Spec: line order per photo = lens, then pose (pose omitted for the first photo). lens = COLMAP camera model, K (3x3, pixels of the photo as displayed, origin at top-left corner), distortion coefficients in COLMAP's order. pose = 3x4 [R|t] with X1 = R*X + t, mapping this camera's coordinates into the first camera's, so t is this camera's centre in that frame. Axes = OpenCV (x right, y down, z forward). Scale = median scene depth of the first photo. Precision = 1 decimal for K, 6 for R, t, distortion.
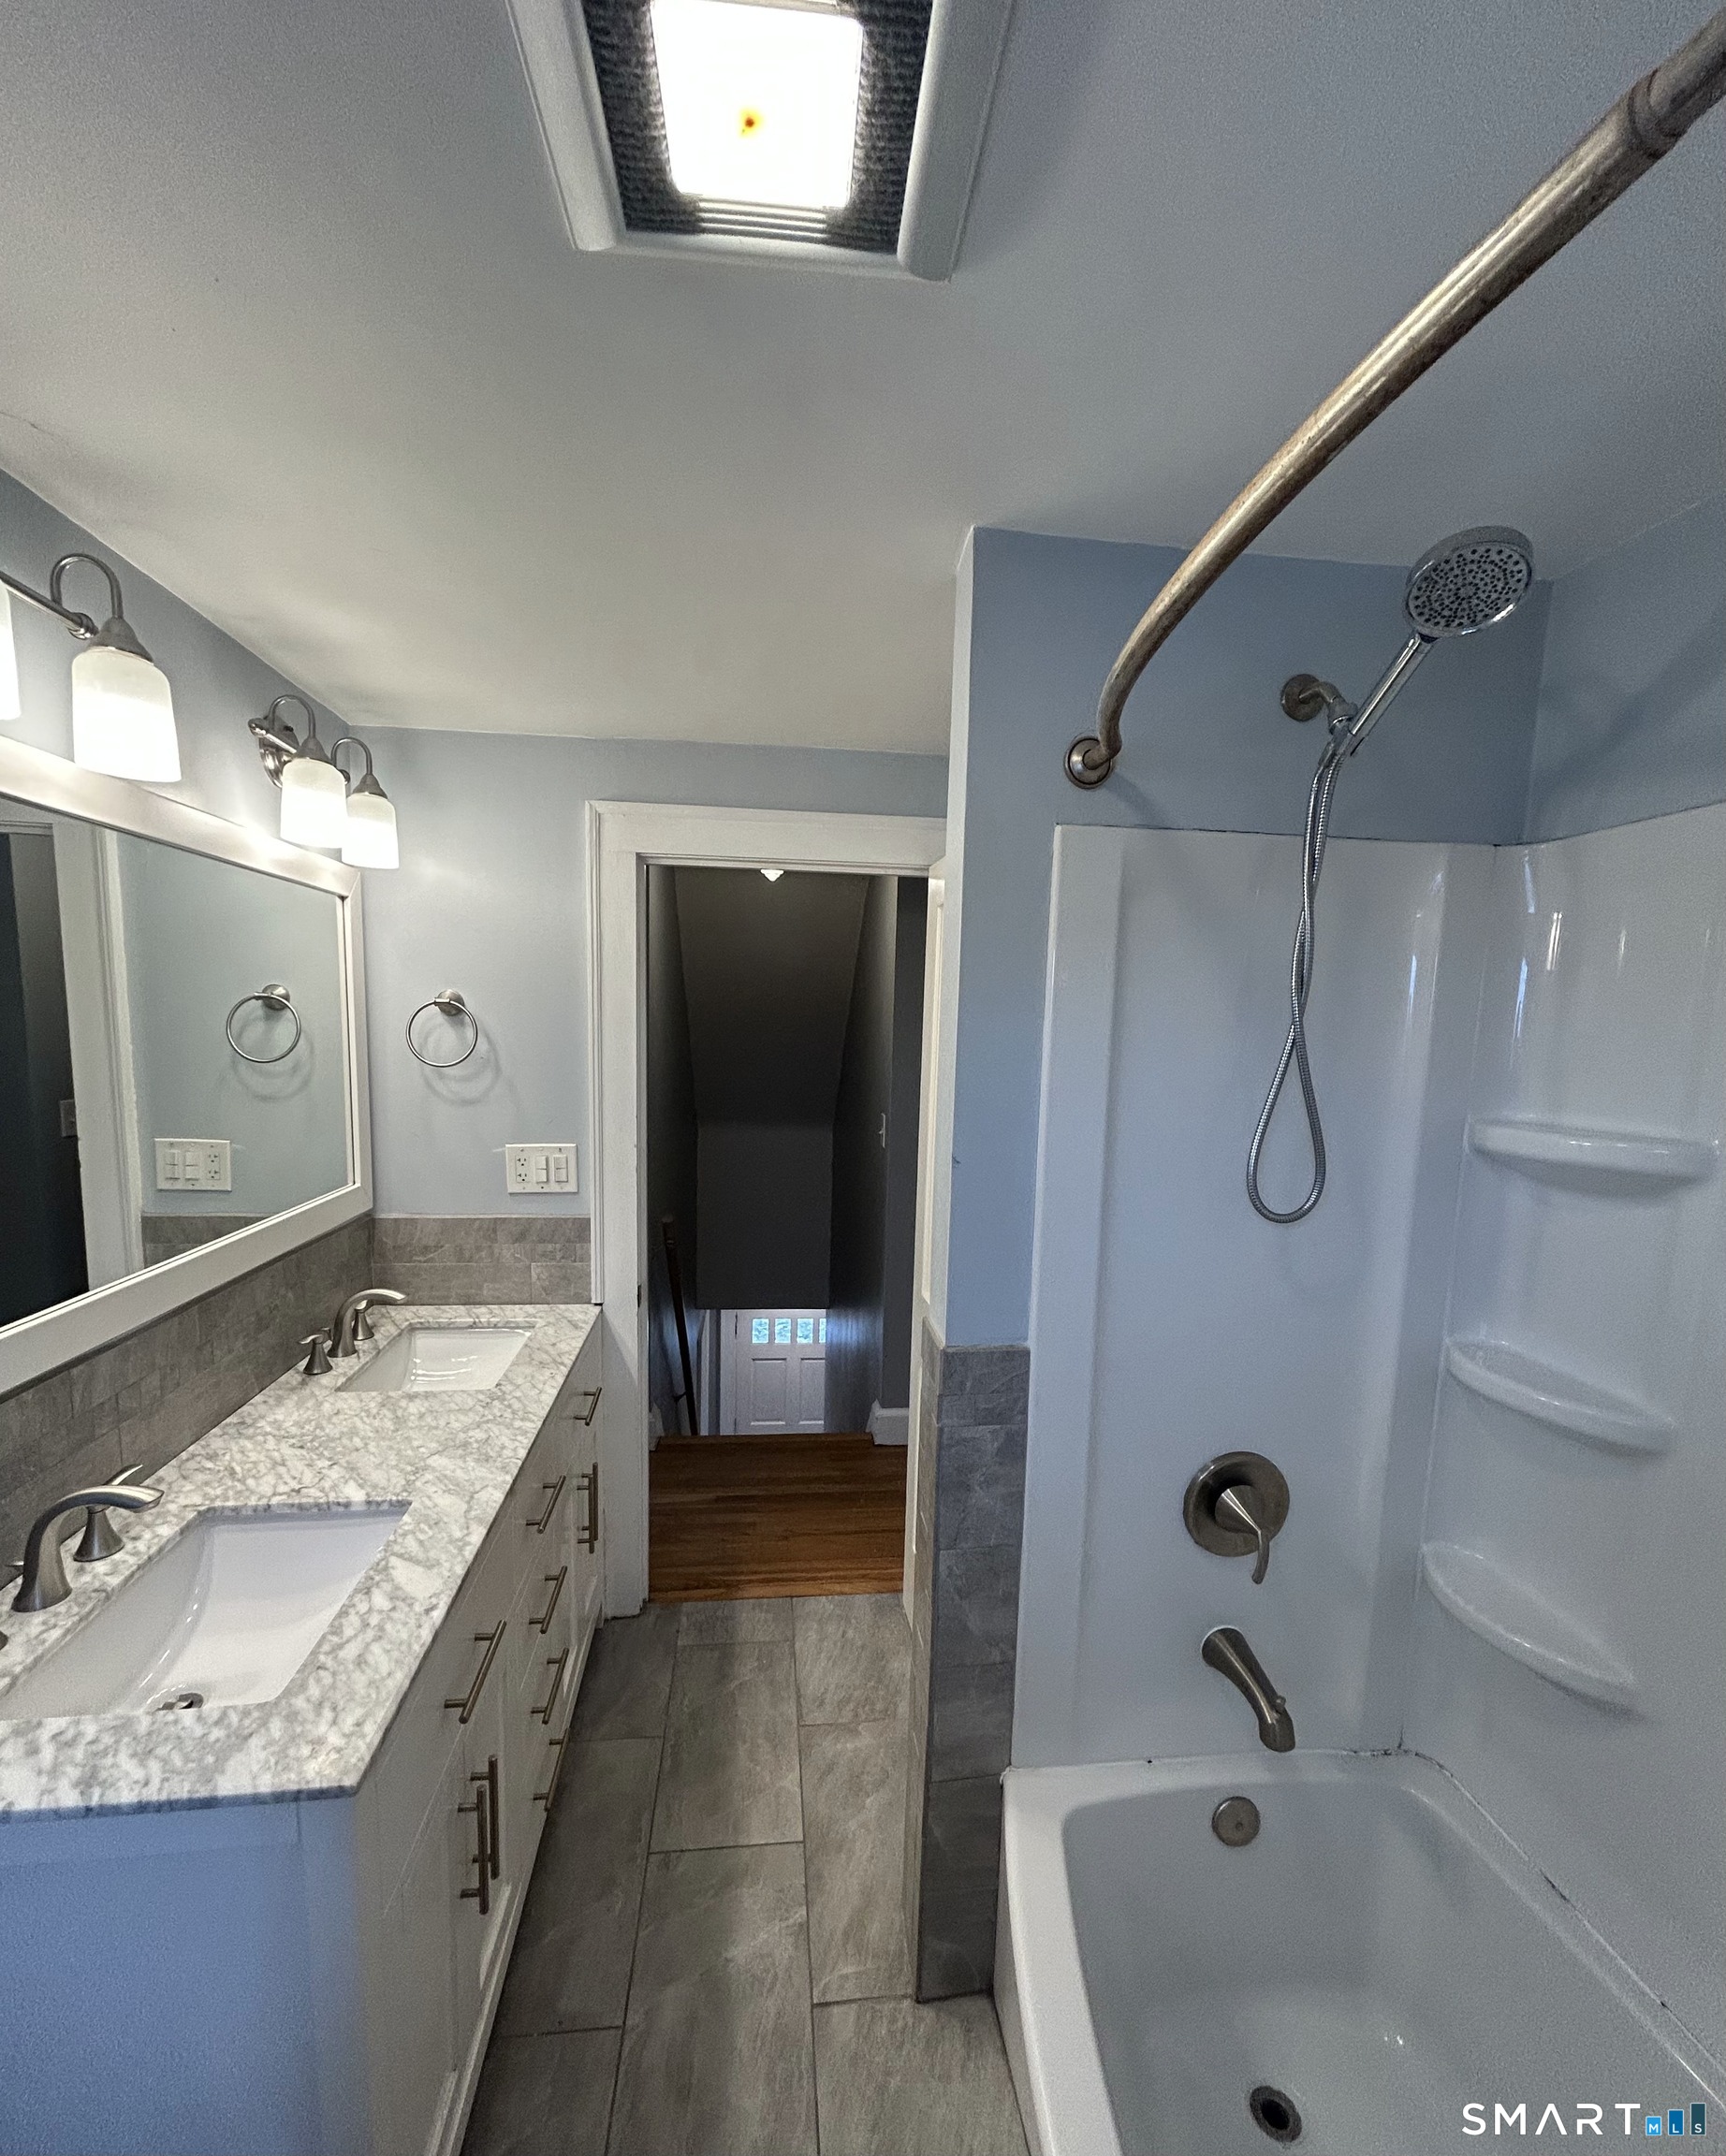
lens RADIAL K [[920.8, 0, 859.2], [0, 920.8, 1147.5], [0, 0, 1]] dist [-0.000180, 0.000168]
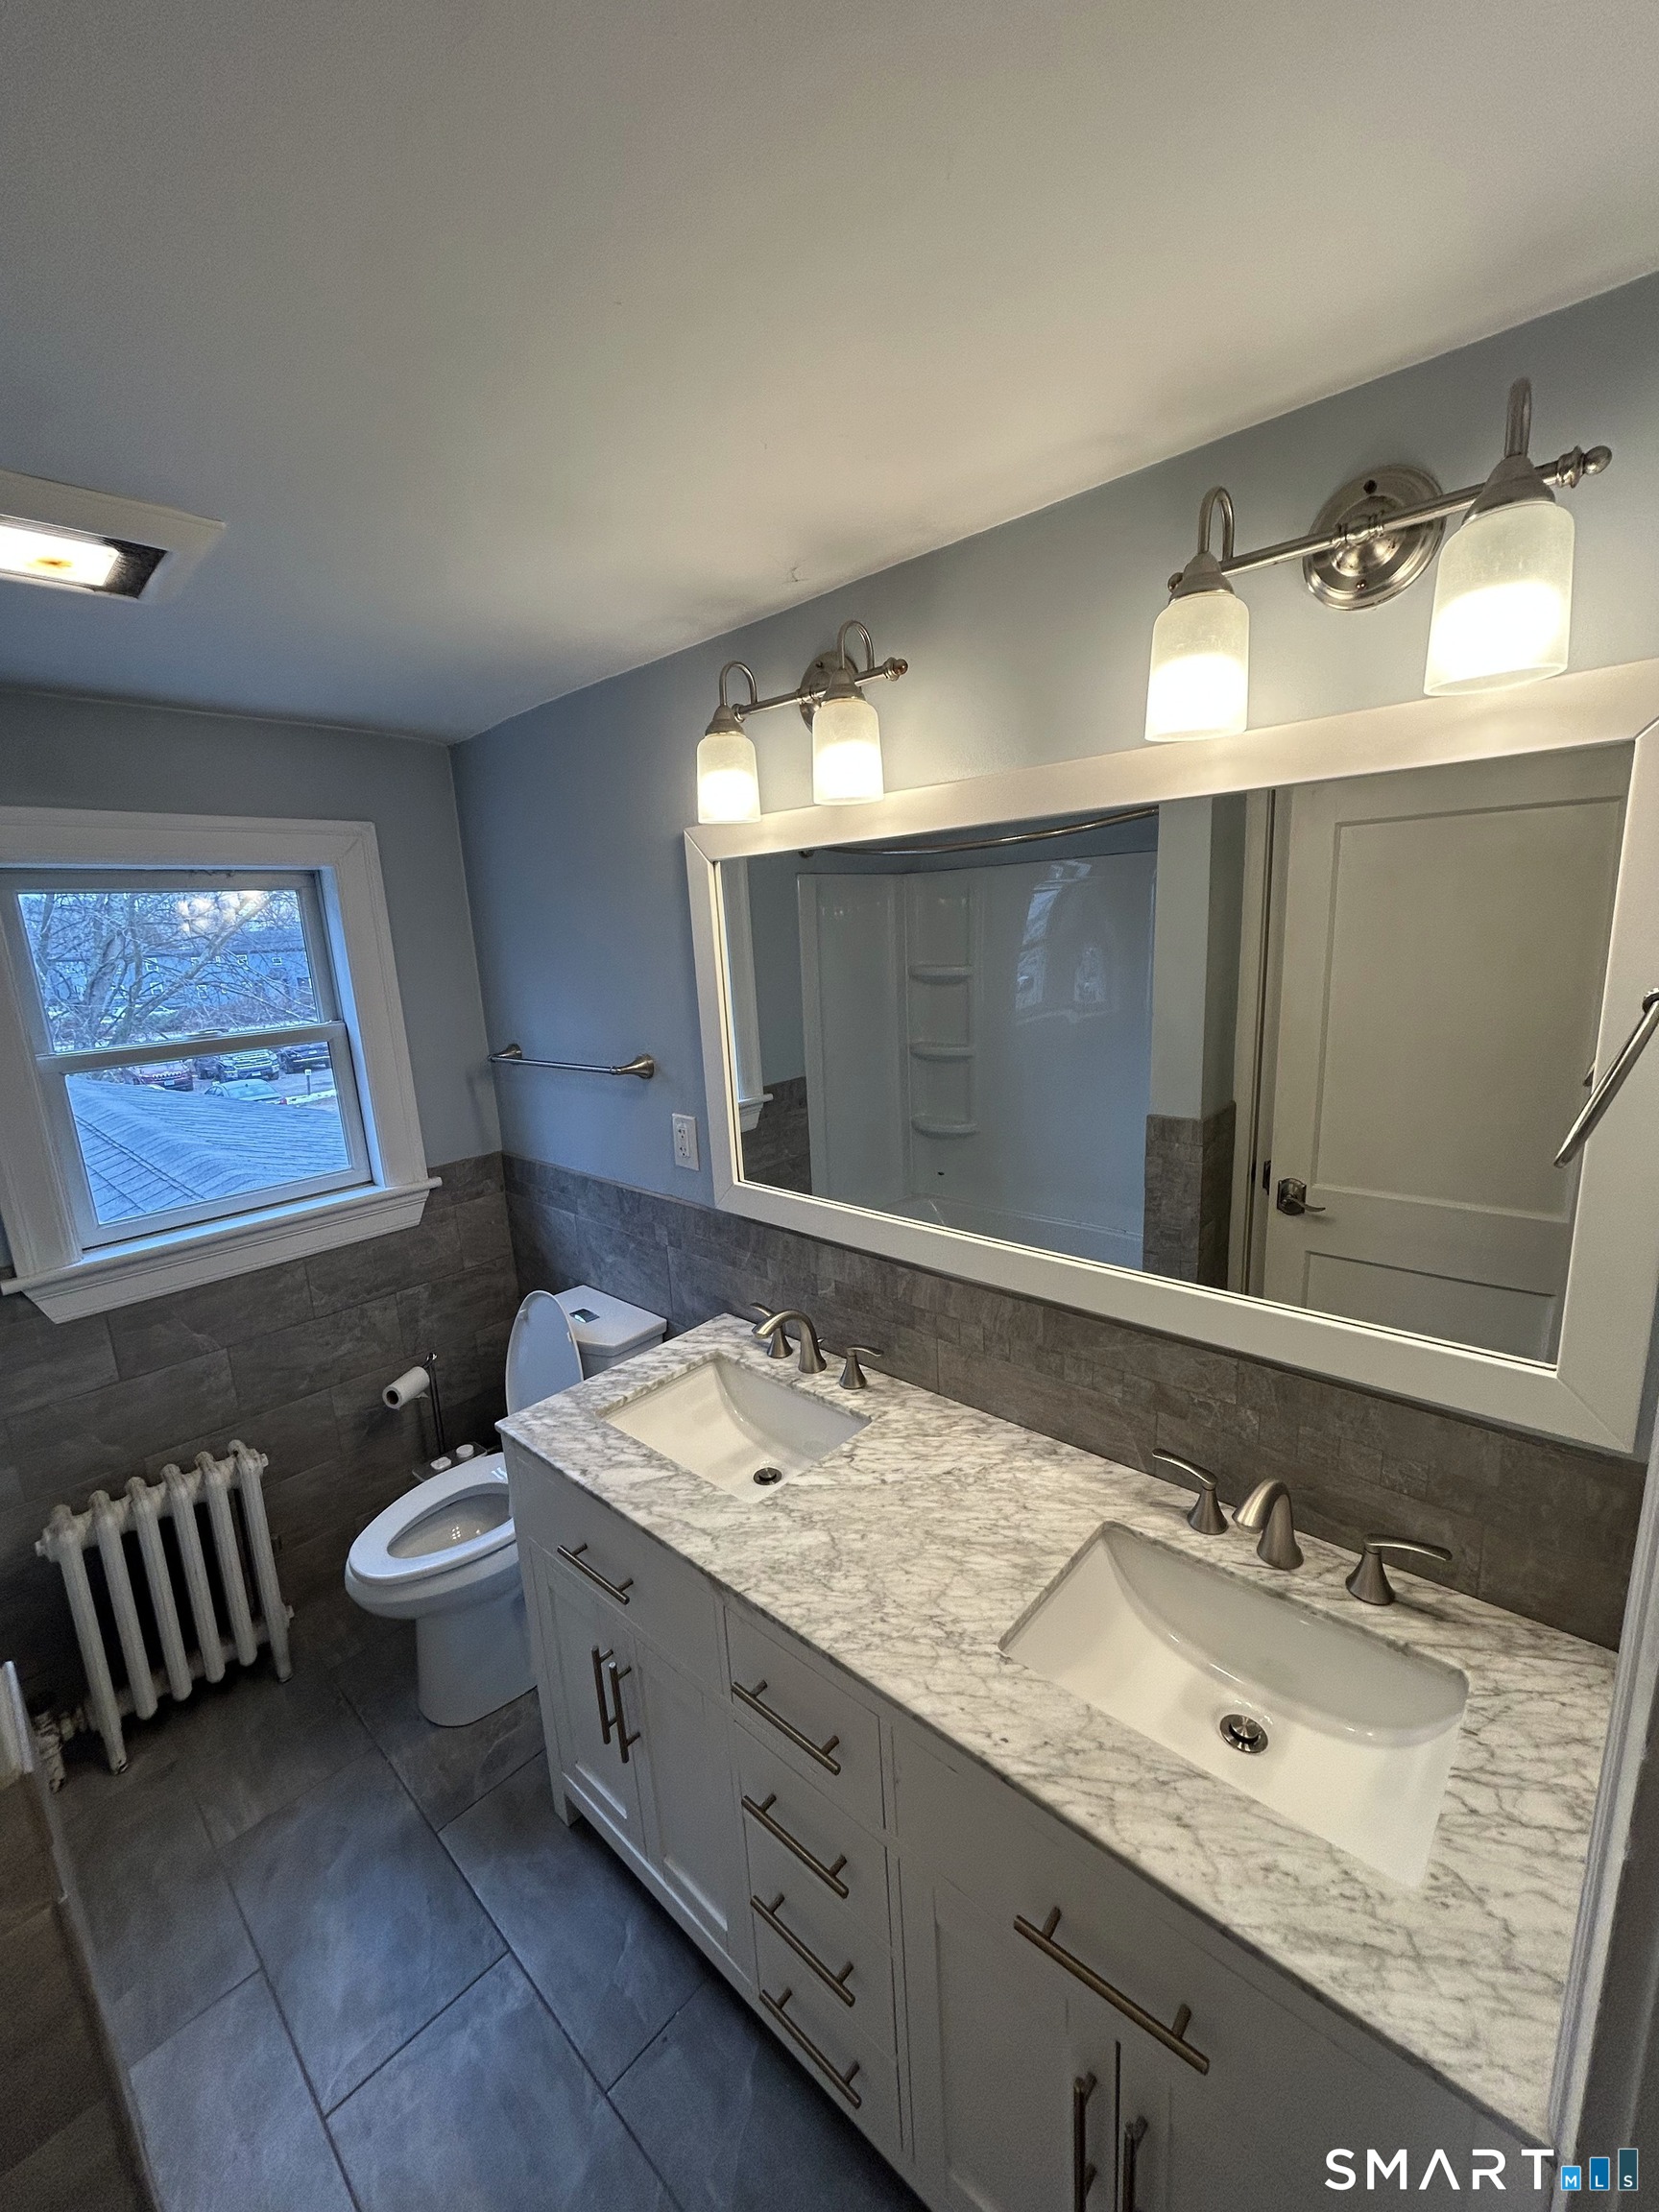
lens RADIAL K [[890.1, 0, 829.5], [0, 890.1, 1106.0], [0, 0, 1]] dist [-0.000543, 0.002012]
pose [[-0.756904, 0.150134, -0.636047, 0.000995], [-0.048875, 0.957525, 0.284178, -0.302894], [0.651696, 0.246182, -0.717417, 1.601675]]
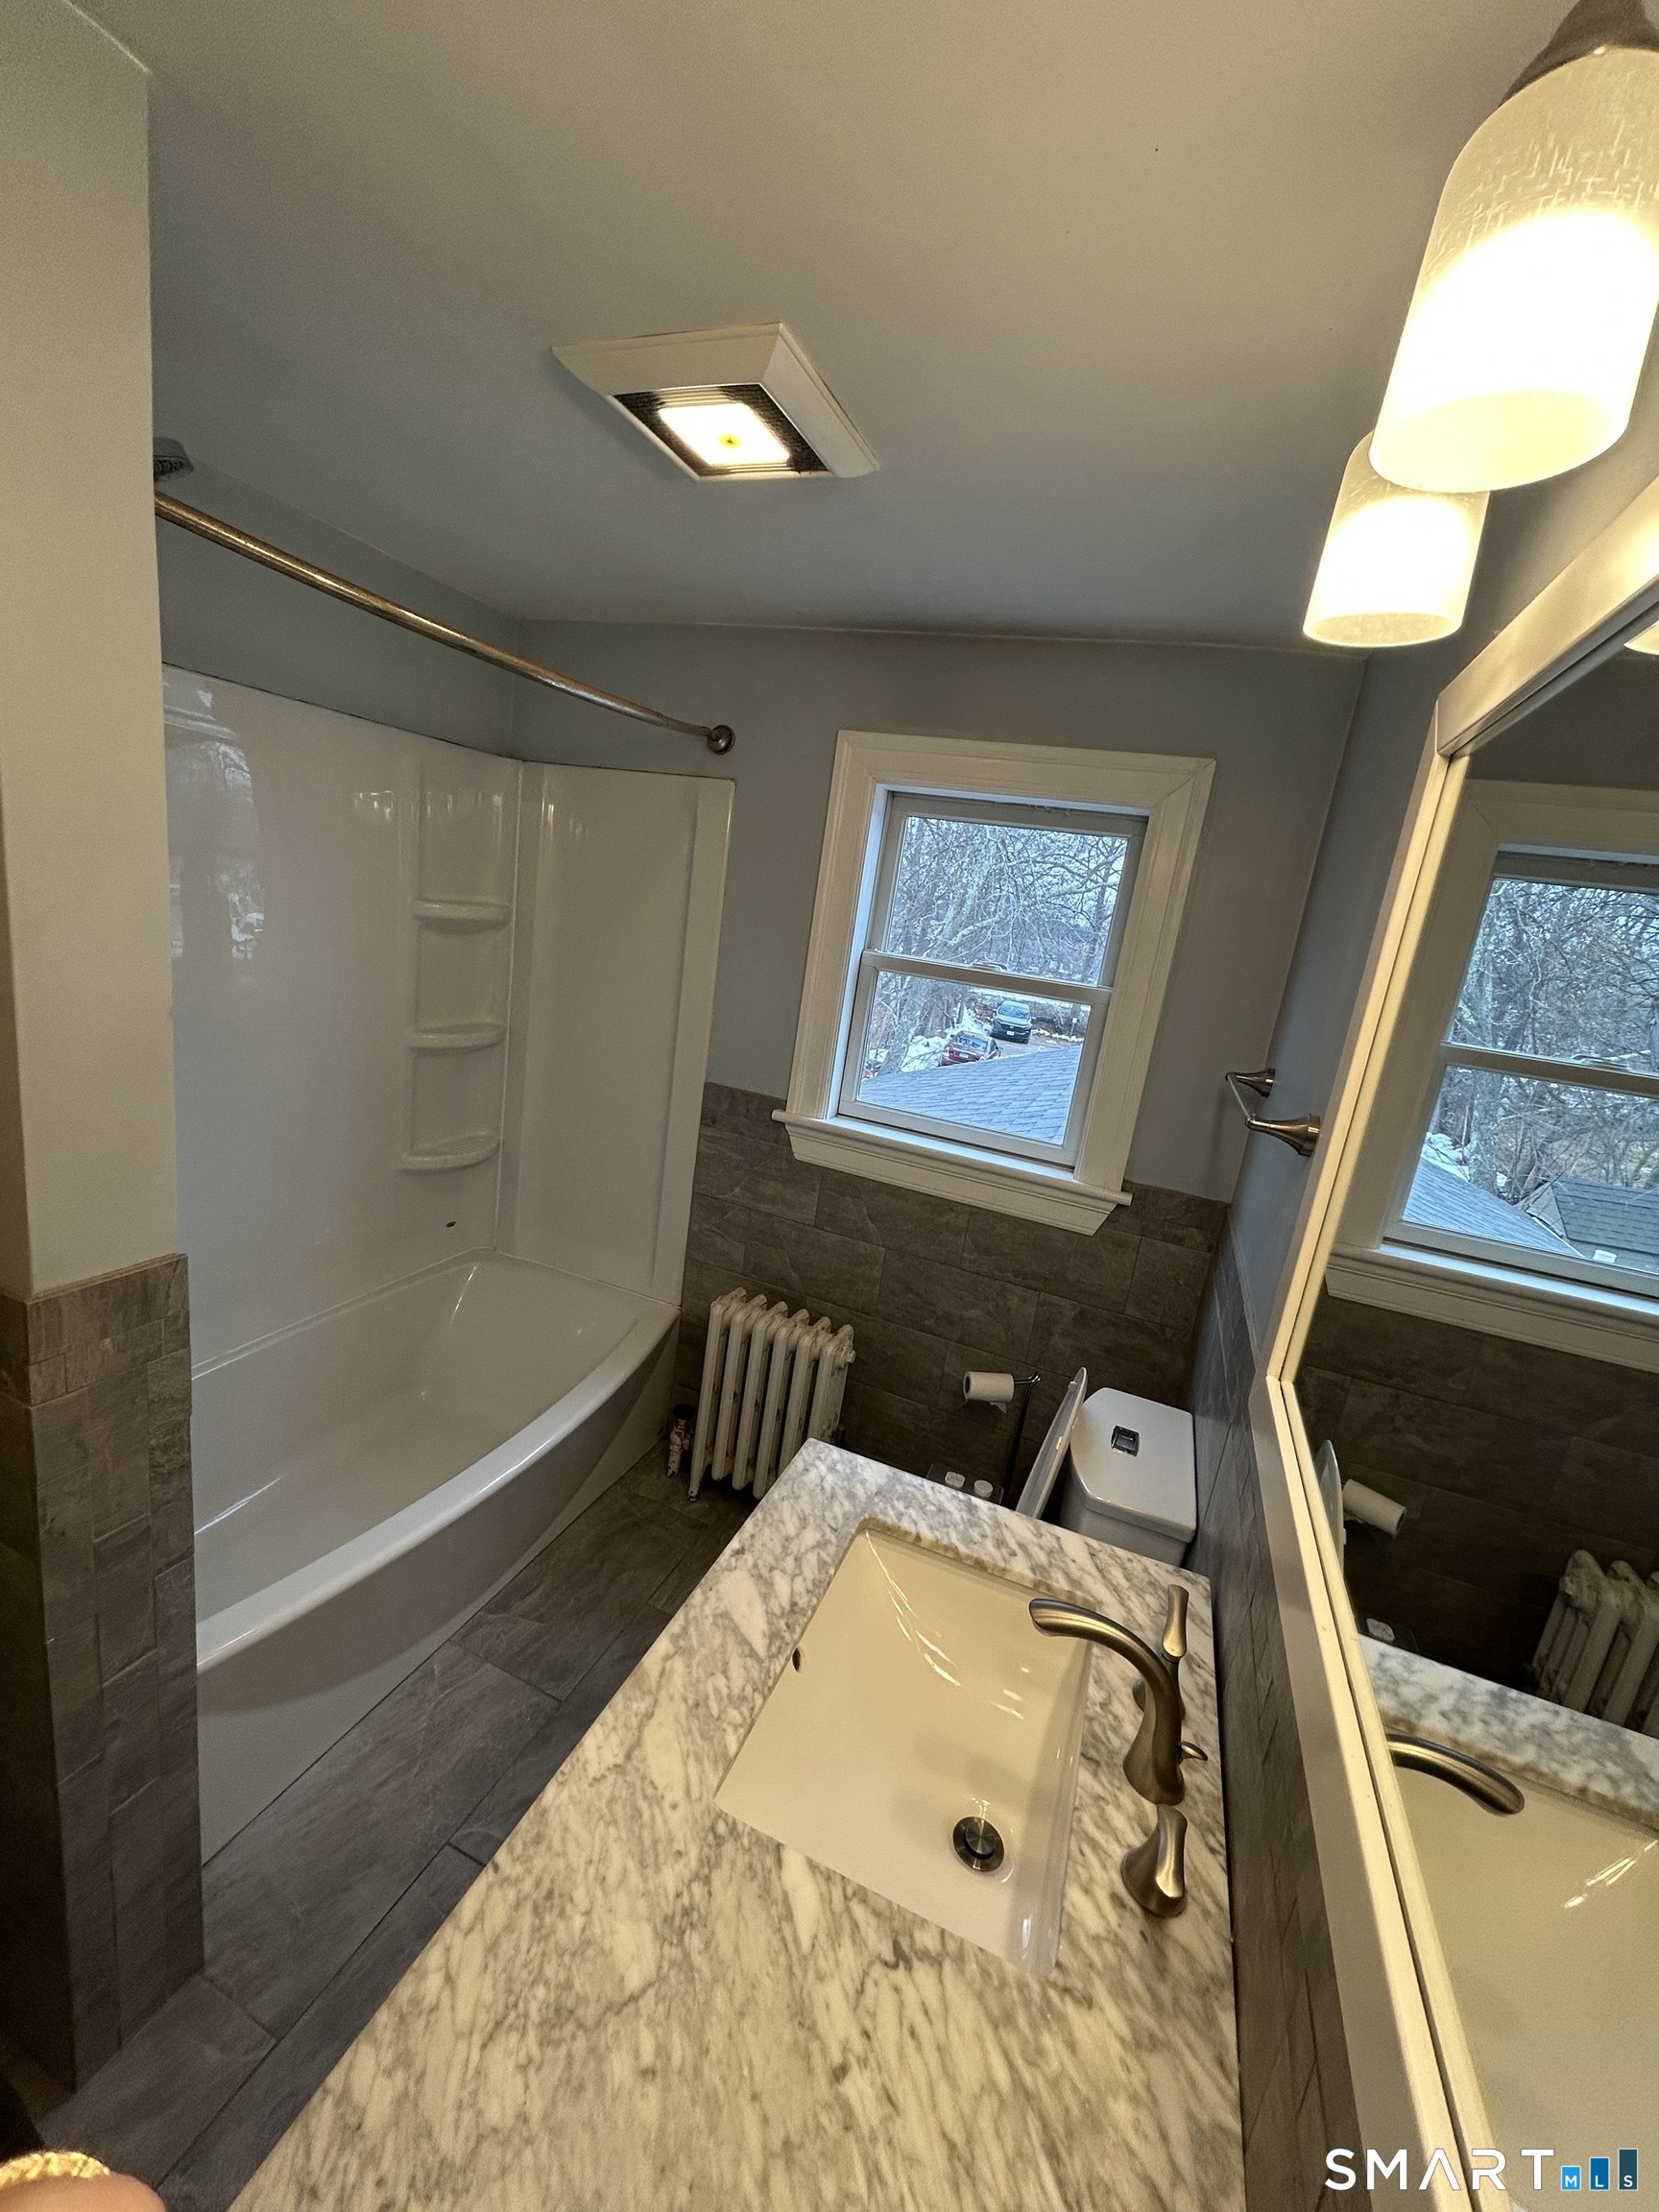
lens RADIAL K [[888.5, 0, 826.5], [0, 888.5, 1105.5], [0, 0, 1]] dist [-0.000332, 0.000617]
pose [[-0.868273, -0.248722, 0.429232, -0.658947], [-0.099213, 0.934816, 0.340992, -0.210590], [-0.486065, 0.253489, -0.836352, 1.285116]]
